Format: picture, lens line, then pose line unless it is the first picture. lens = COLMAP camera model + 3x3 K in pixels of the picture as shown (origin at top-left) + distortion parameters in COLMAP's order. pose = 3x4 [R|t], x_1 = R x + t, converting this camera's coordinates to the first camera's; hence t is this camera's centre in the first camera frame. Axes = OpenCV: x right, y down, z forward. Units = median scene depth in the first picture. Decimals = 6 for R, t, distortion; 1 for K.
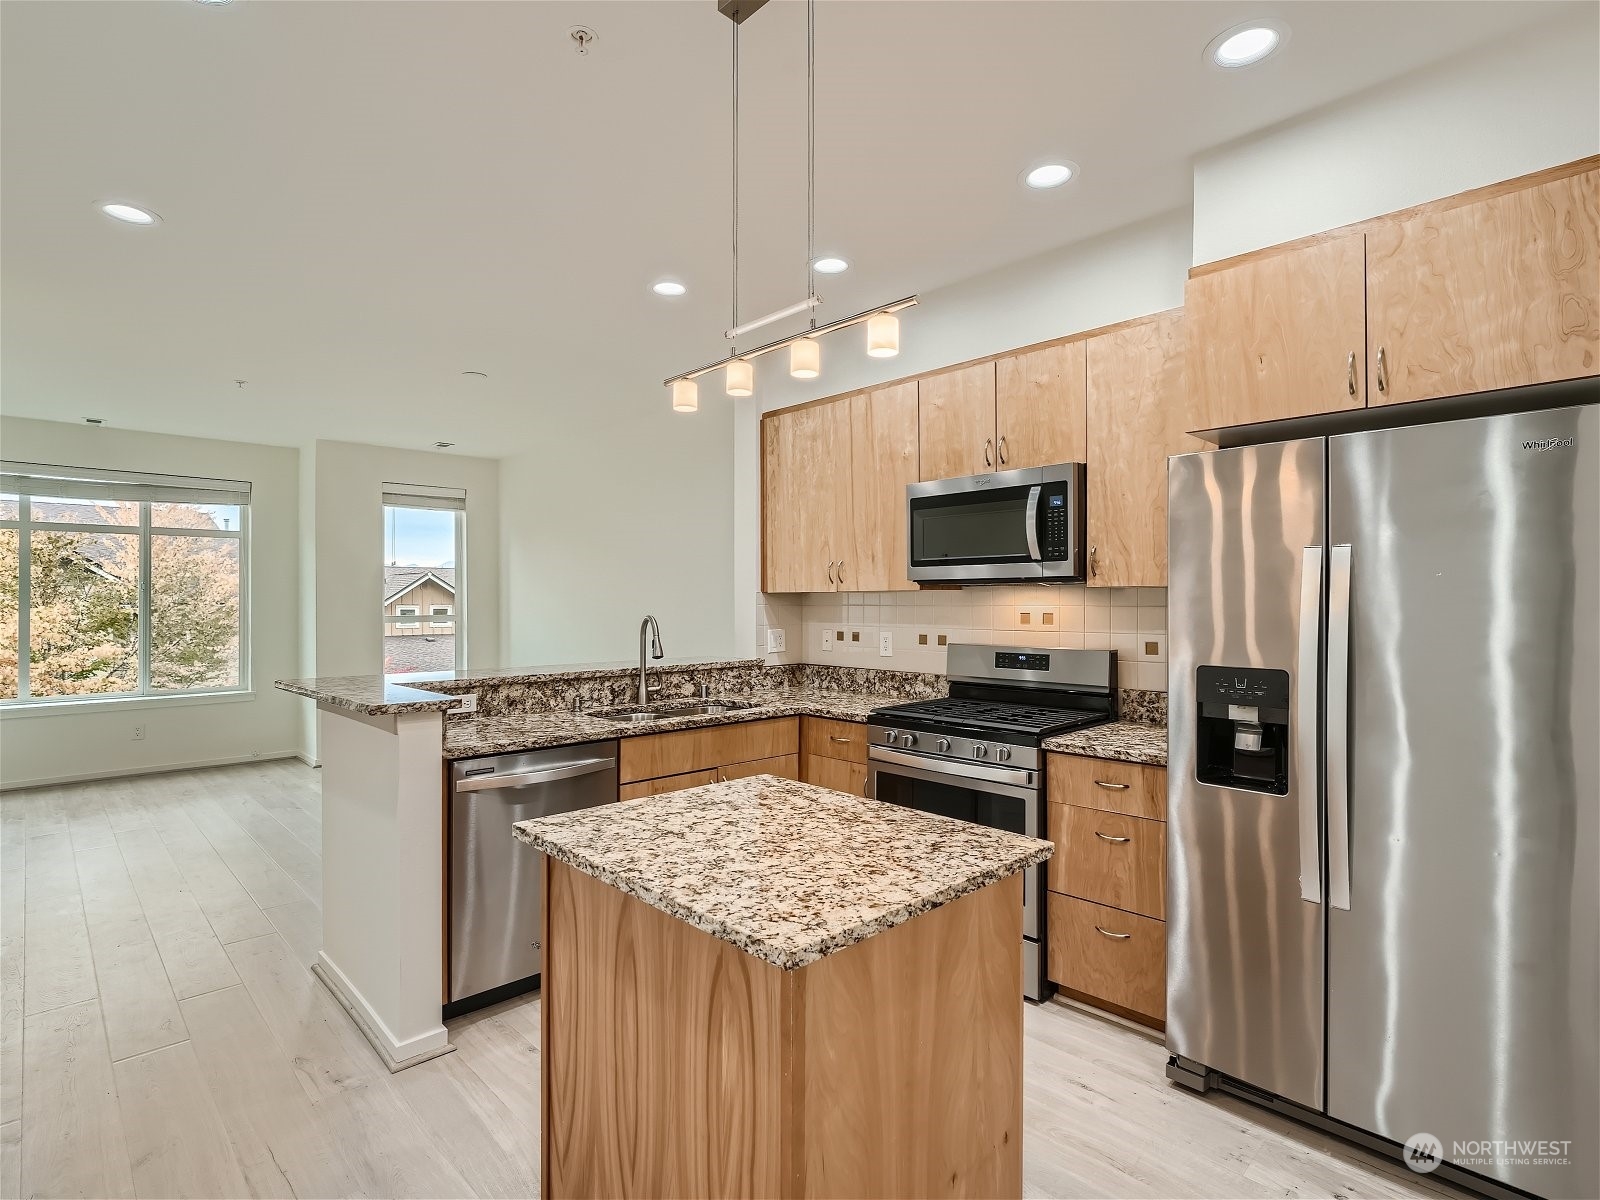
lens RADIAL K [[833.4, 0, 808.5], [0, 833.4, 596.7], [0, 0, 1]] dist [-0.004736, 0.002754]
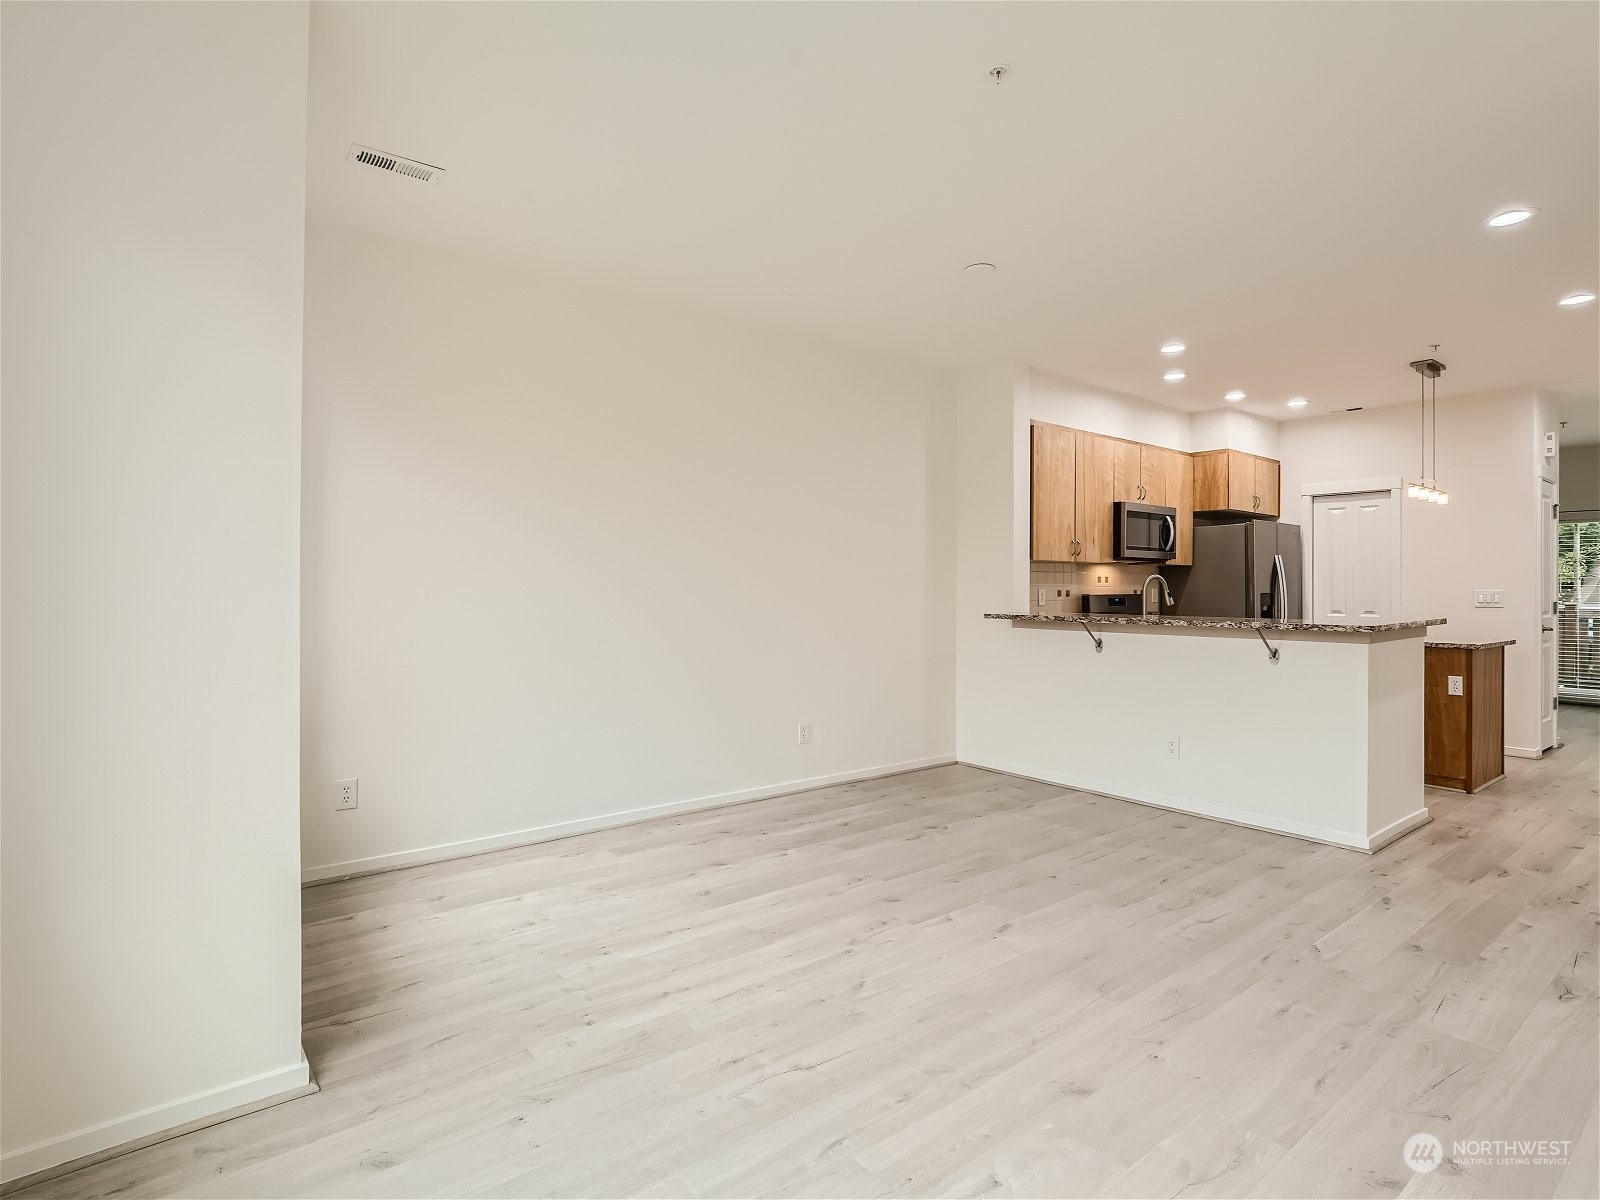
lens RADIAL K [[833.4, 0, 803.9], [0, 833.4, 586.4], [0, 0, 1]] dist [-0.004736, 0.002754]
pose [[0.081310, 0.005725, 0.996672, -0.909134], [-0.008598, 0.999950, -0.005043, 0.030647], [-0.996652, -0.008159, 0.081355, 0.834277]]
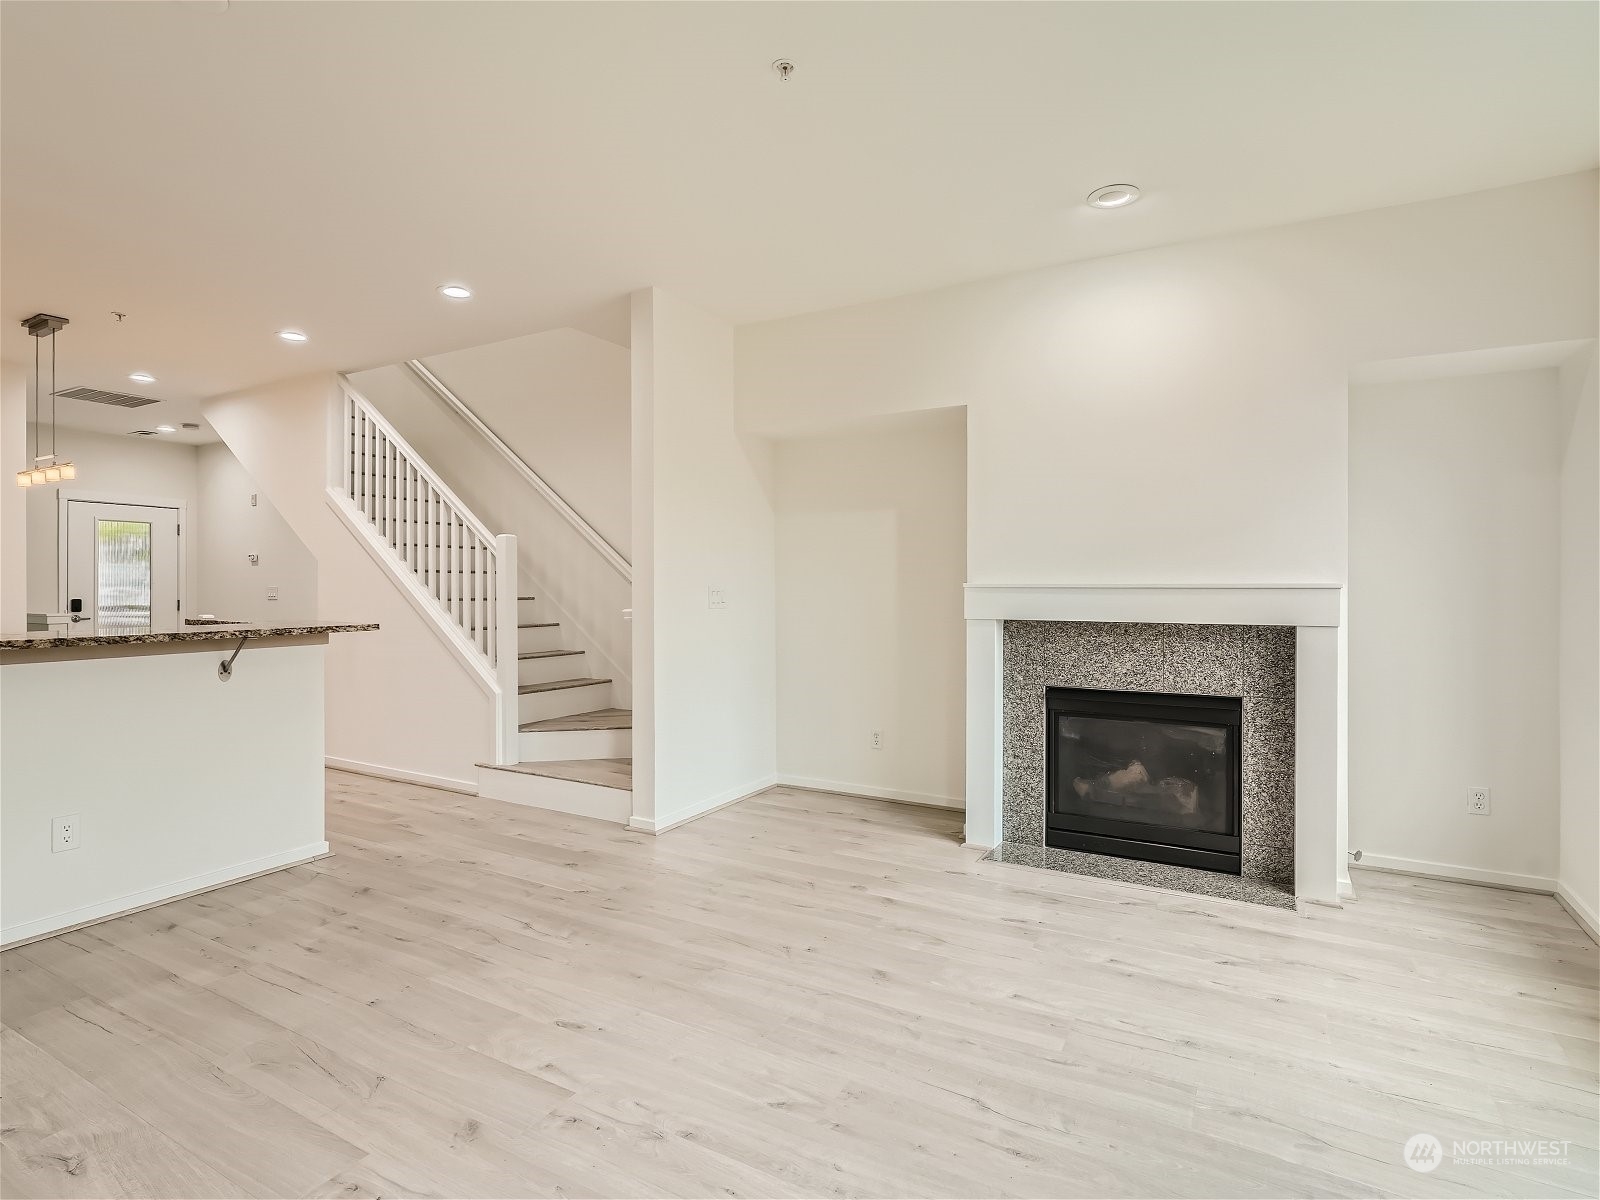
lens RADIAL K [[833.4, 0, 787.7], [0, 833.4, 592.4], [0, 0, 1]] dist [-0.004736, 0.002754]
pose [[-0.953554, 0.005730, -0.301168, -0.403159], [0.004984, 0.999982, 0.003245, 0.029156], [0.301182, 0.001593, -0.953565, 1.141818]]
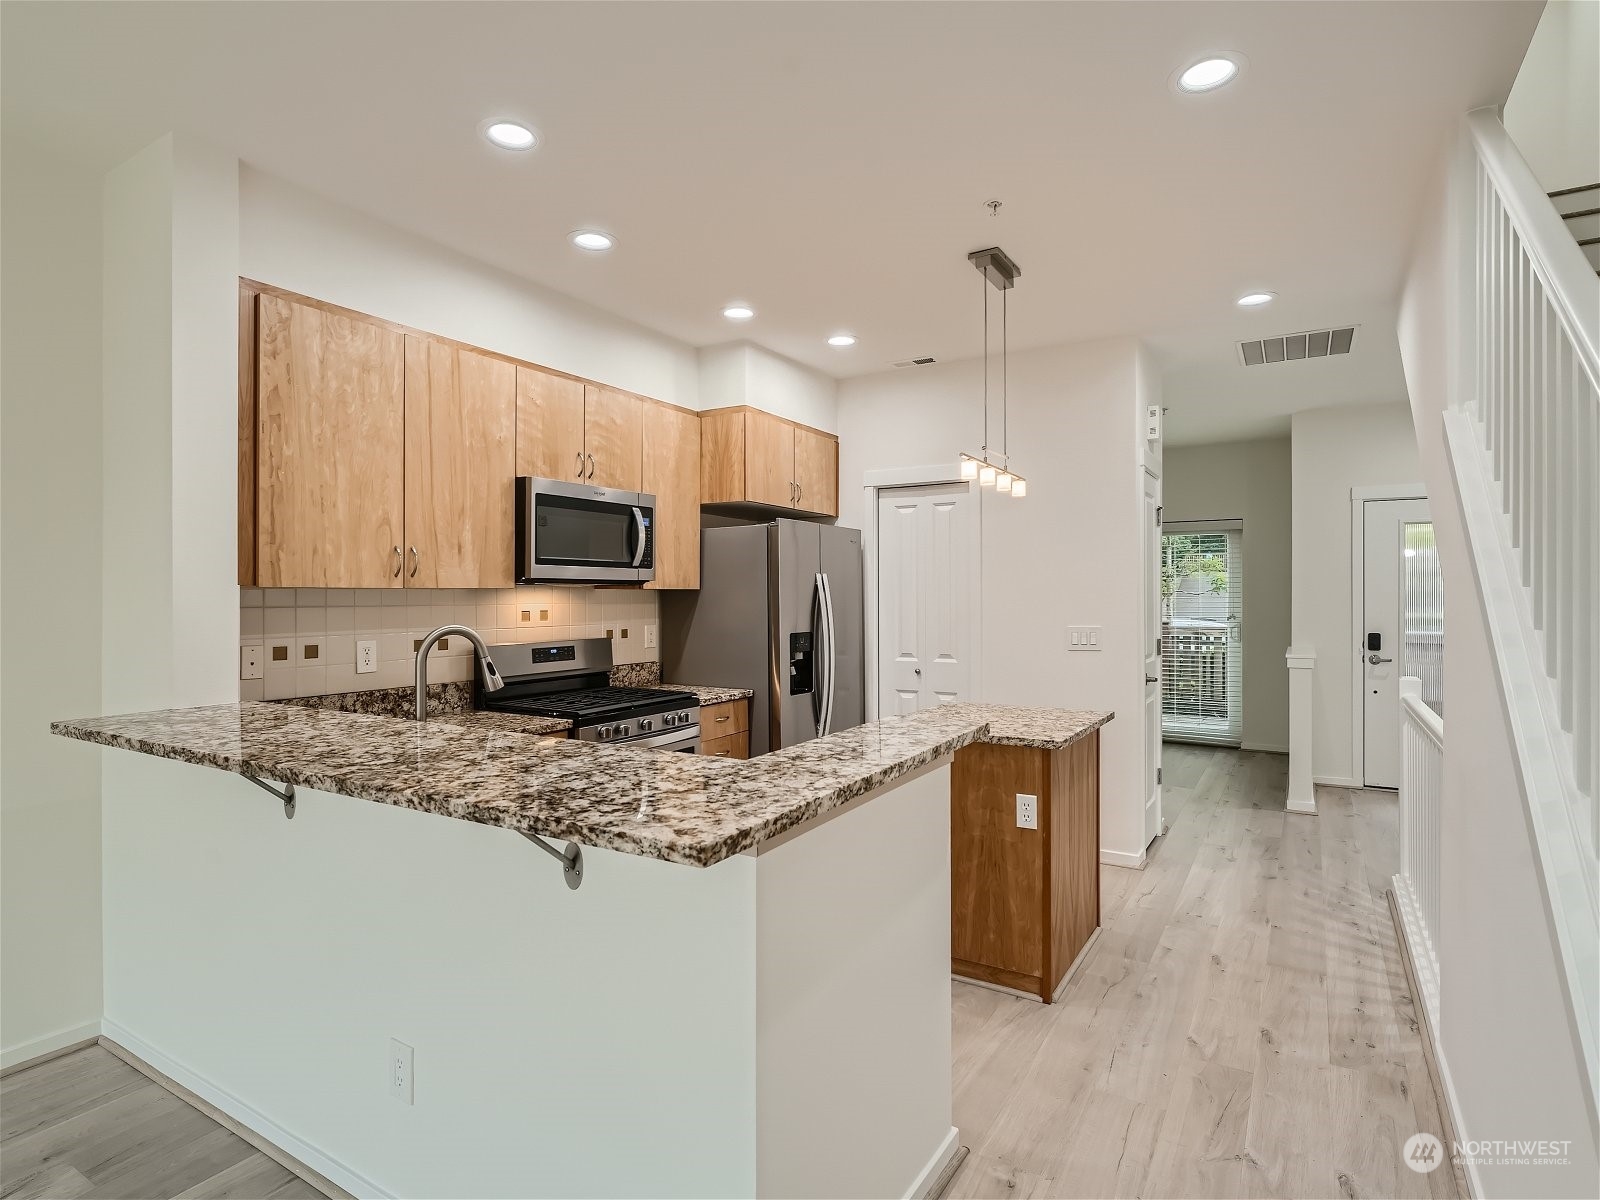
lens RADIAL K [[833.4, 0, 808.6], [0, 833.4, 596.9], [0, 0, 1]] dist [-0.004736, 0.002754]
pose [[-0.265251, 0.002487, 0.964176, -0.481704], [-0.001040, 0.999995, -0.002866, 0.002326], [-0.964179, -0.001762, -0.265248, 0.520505]]
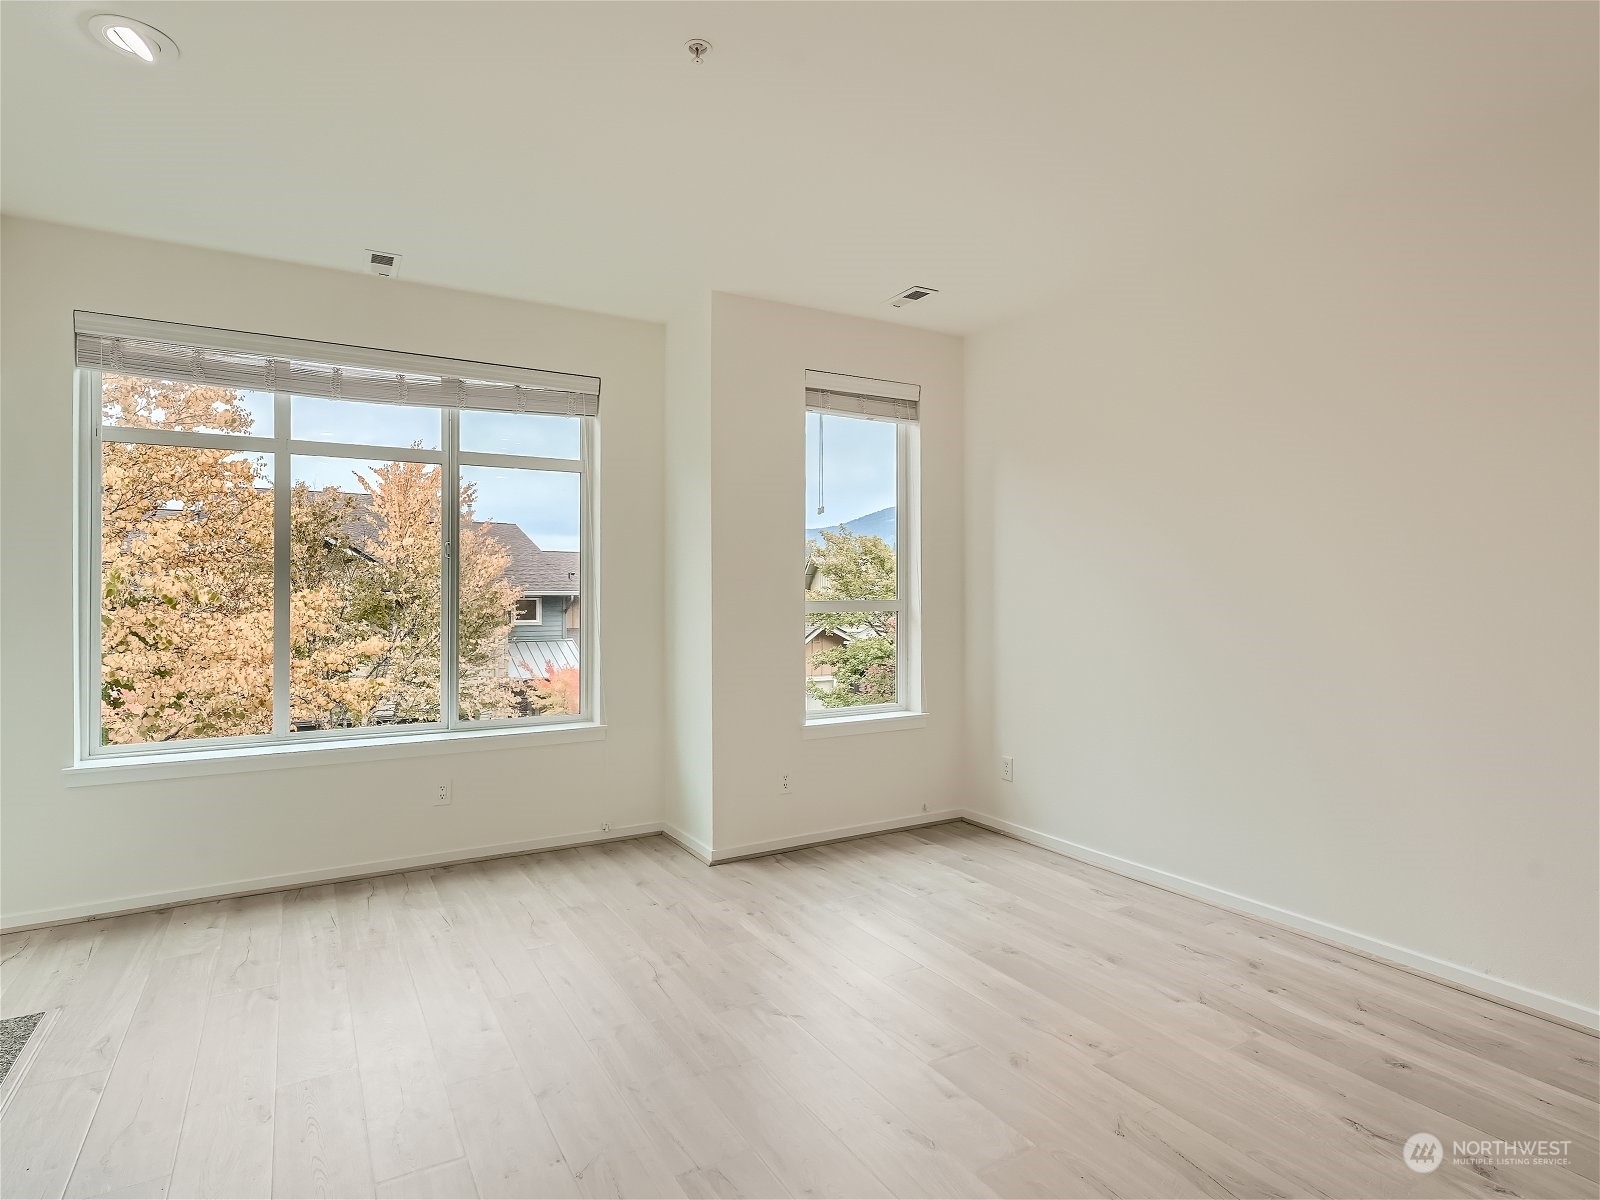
lens RADIAL K [[833.4, 0, 773.4], [0, 833.4, 592.3], [0, 0, 1]] dist [-0.004736, 0.002754]
pose [[0.972687, 0.002015, -0.232114, -0.402533], [-0.001558, 0.999996, 0.002154, 0.016417], [0.232117, -0.001733, 0.972686, 0.437450]]
